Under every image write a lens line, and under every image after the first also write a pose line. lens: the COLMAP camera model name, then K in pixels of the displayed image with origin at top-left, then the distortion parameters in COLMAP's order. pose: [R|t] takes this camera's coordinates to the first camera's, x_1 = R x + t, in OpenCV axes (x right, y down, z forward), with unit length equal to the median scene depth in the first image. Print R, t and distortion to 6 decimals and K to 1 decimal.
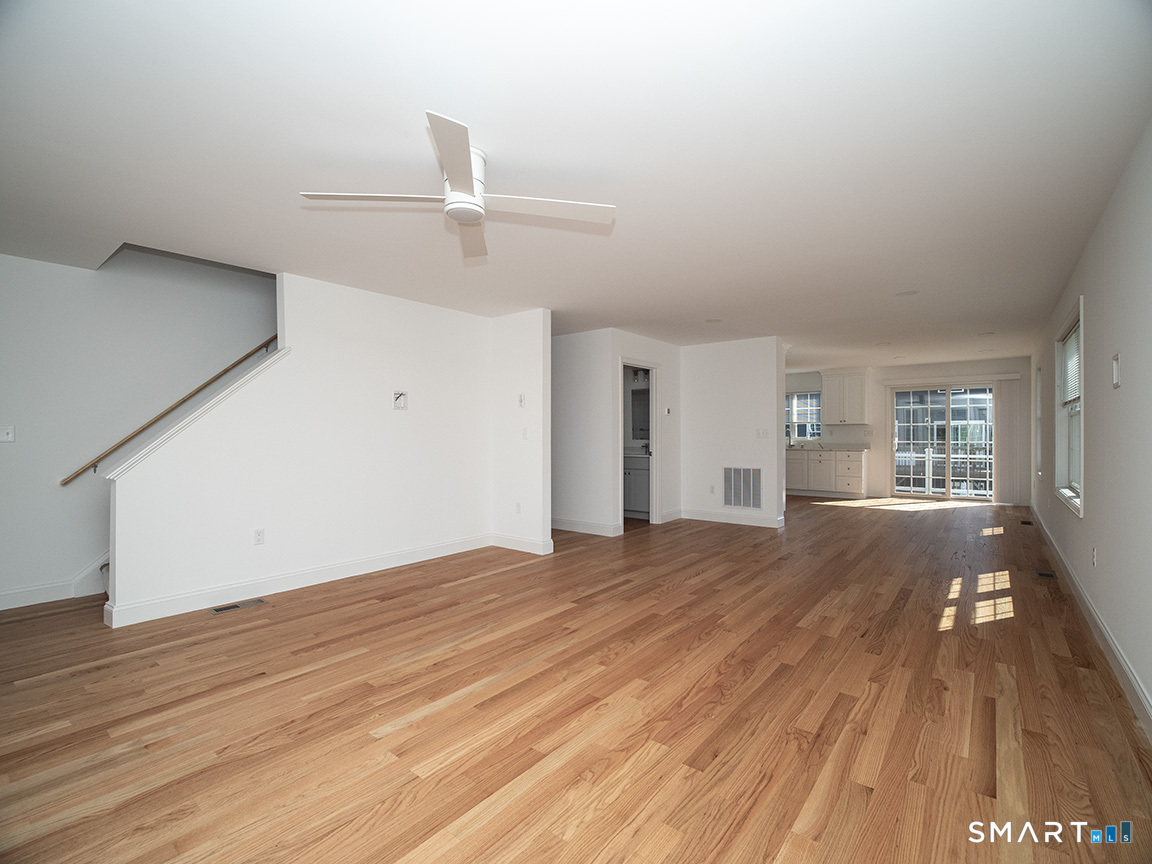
lens RADIAL K [[531.8, 0, 575.0], [0, 531.8, 438.9], [0, 0, 1]] dist [0.020567, 0.000118]
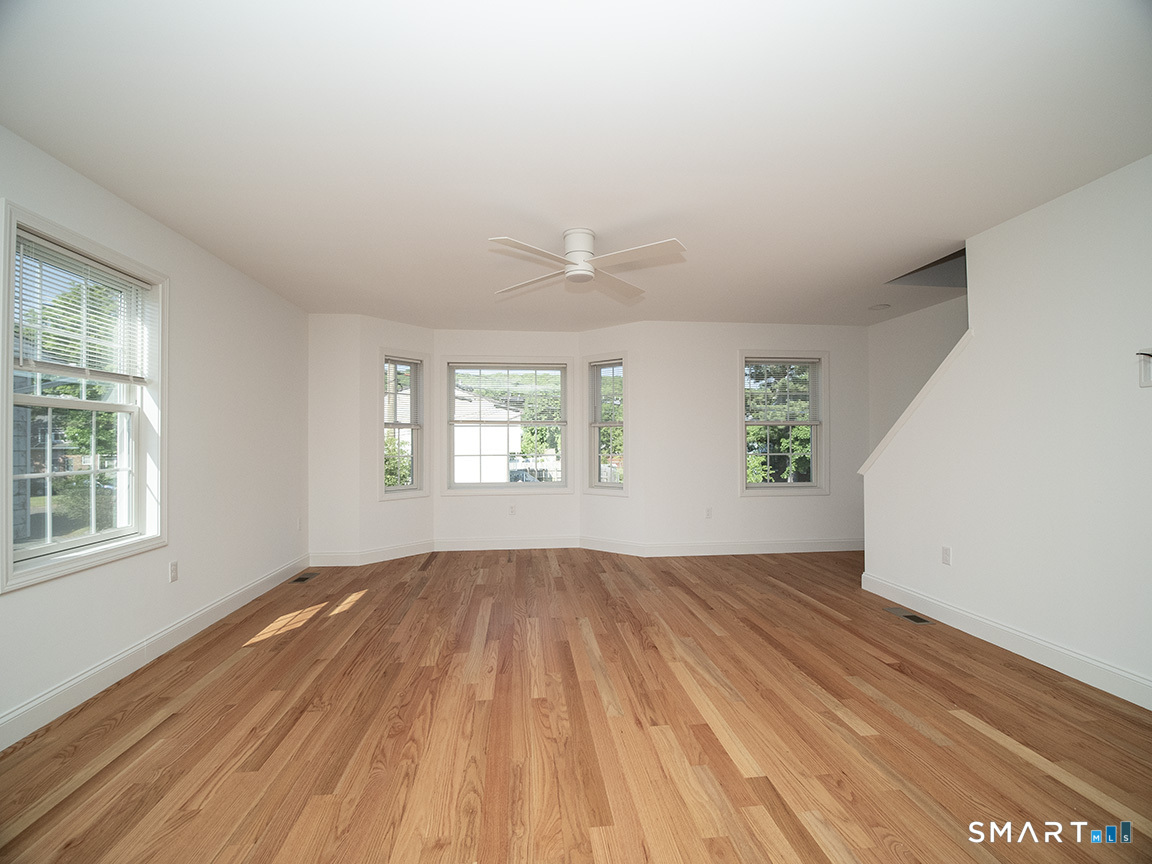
lens RADIAL K [[531.8, 0, 576.4], [0, 531.8, 438.6], [0, 0, 1]] dist [0.020567, 0.000118]
pose [[-0.711705, -0.002201, -0.702475, 0.727470], [0.004701, 0.999958, -0.007895, -0.004888], [0.702463, -0.008922, -0.711664, 1.921827]]
